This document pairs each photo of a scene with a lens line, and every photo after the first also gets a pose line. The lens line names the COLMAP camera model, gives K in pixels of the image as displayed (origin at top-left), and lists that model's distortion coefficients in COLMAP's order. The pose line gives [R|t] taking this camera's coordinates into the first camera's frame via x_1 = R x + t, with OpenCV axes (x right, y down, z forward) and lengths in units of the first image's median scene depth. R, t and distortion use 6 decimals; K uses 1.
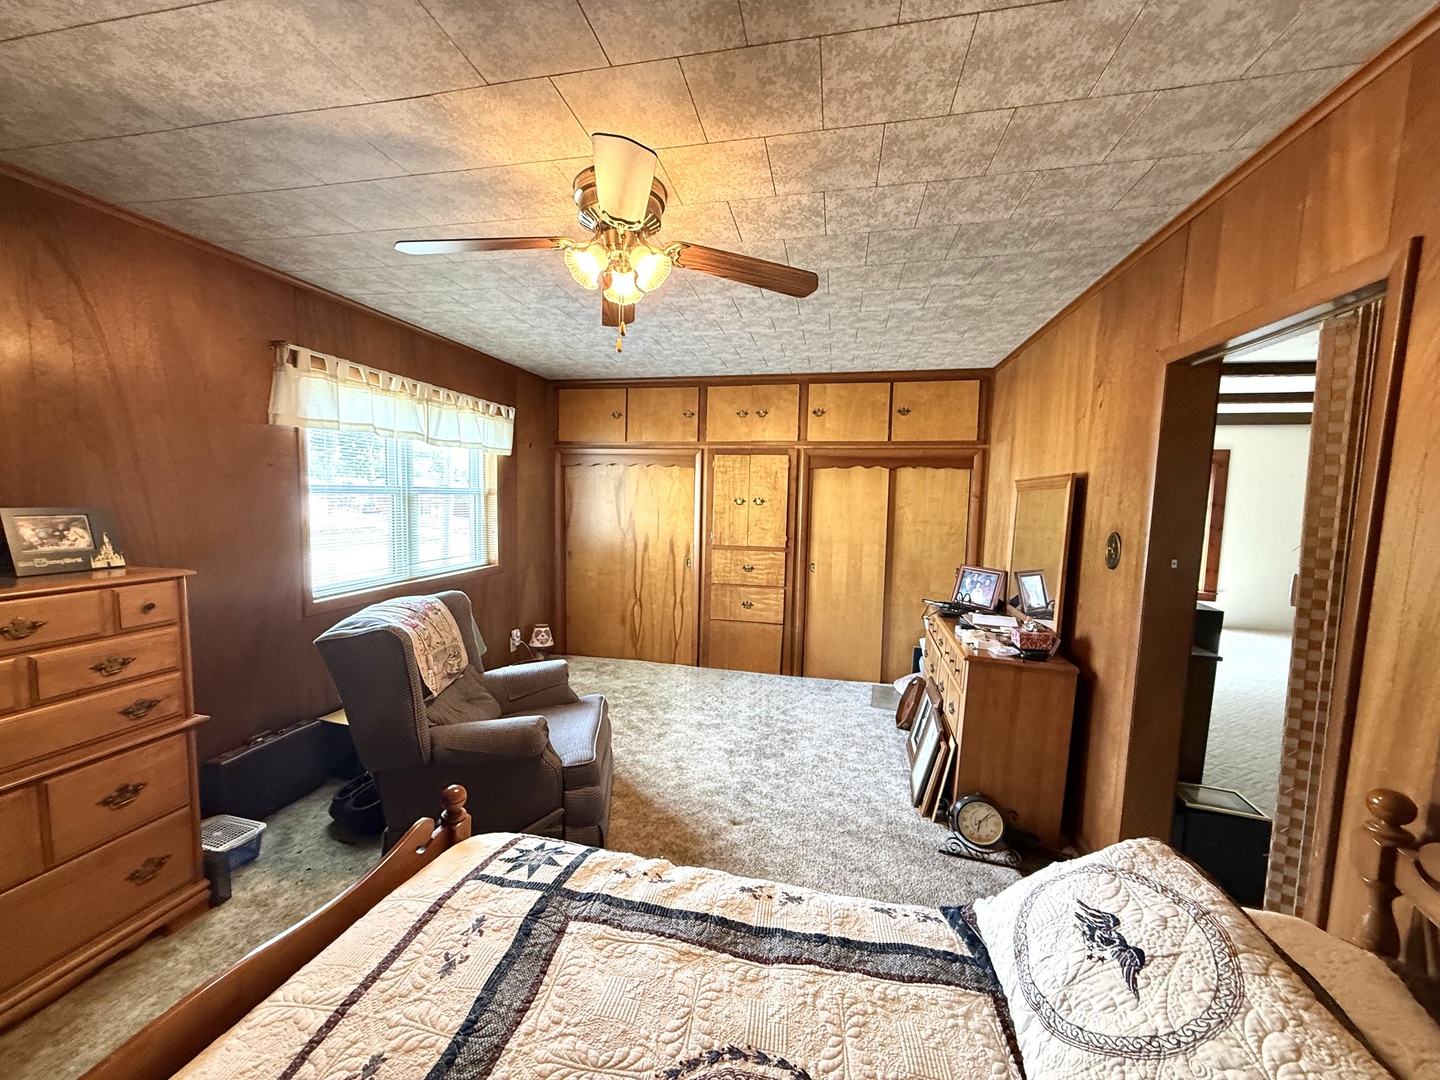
lens RADIAL K [[574.2, 0, 712.2], [0, 574.2, 539.2], [0, 0, 1]] dist [0.000942, -0.000006]
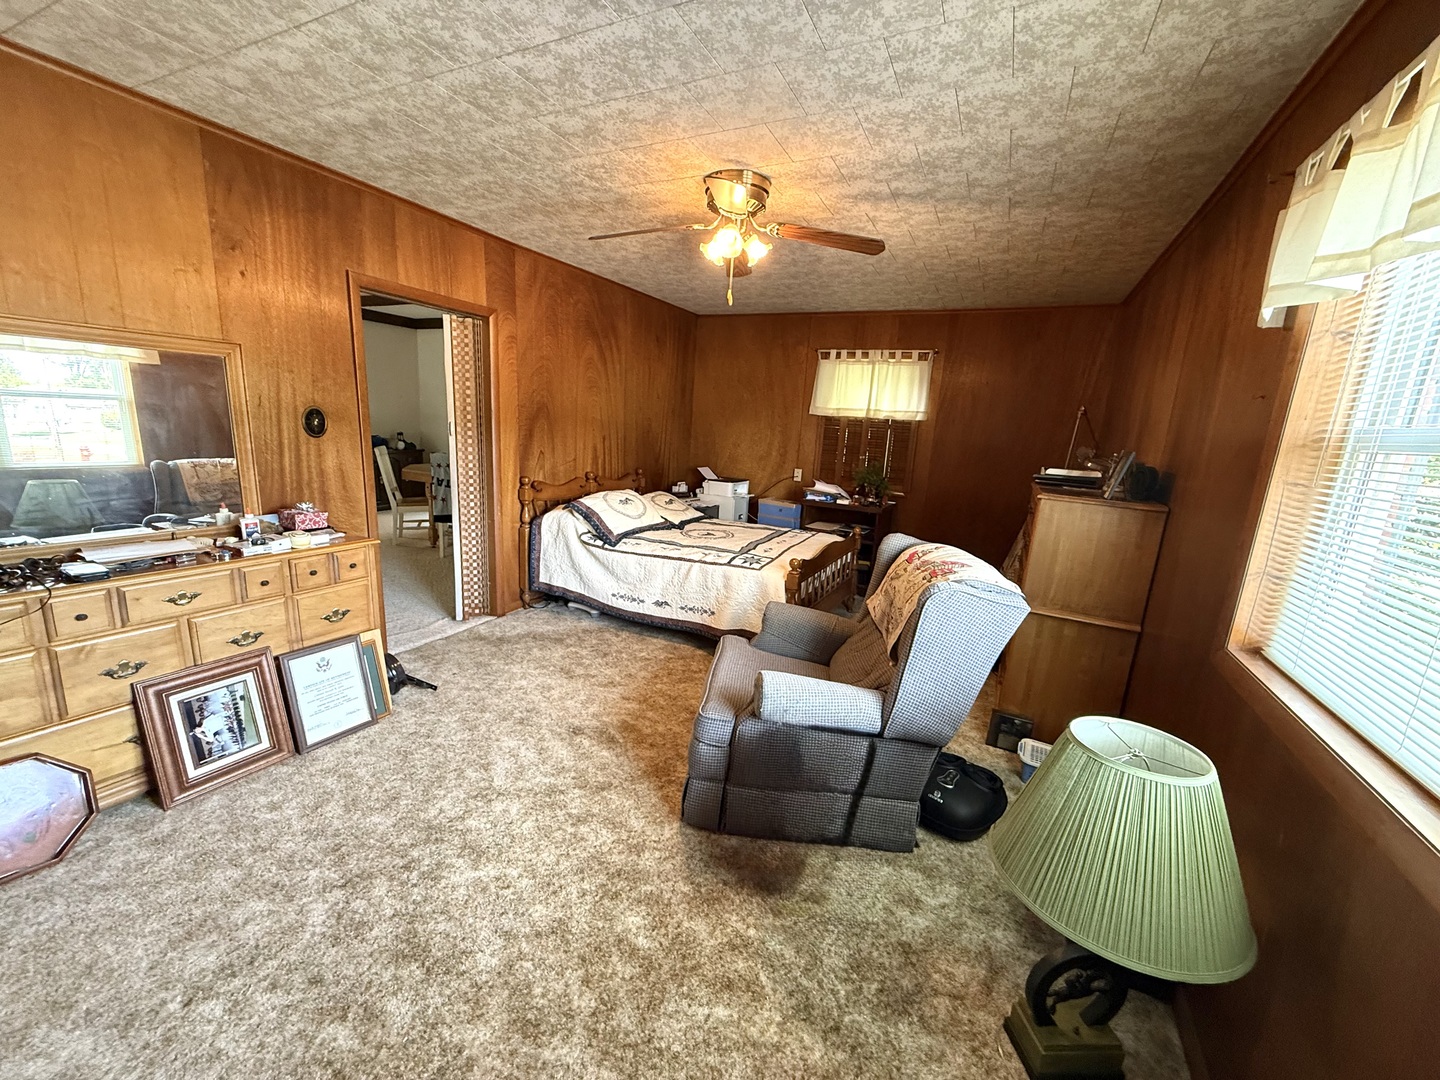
lens RADIAL K [[574.2, 0, 712.2], [0, 574.2, 539.2], [0, 0, 1]] dist [0.000942, -0.000006]
pose [[-0.964175, -0.131485, 0.230387, -0.427154], [-0.062900, 0.957065, 0.282968, -0.140468], [-0.257702, 0.258339, -0.931048, 2.027765]]
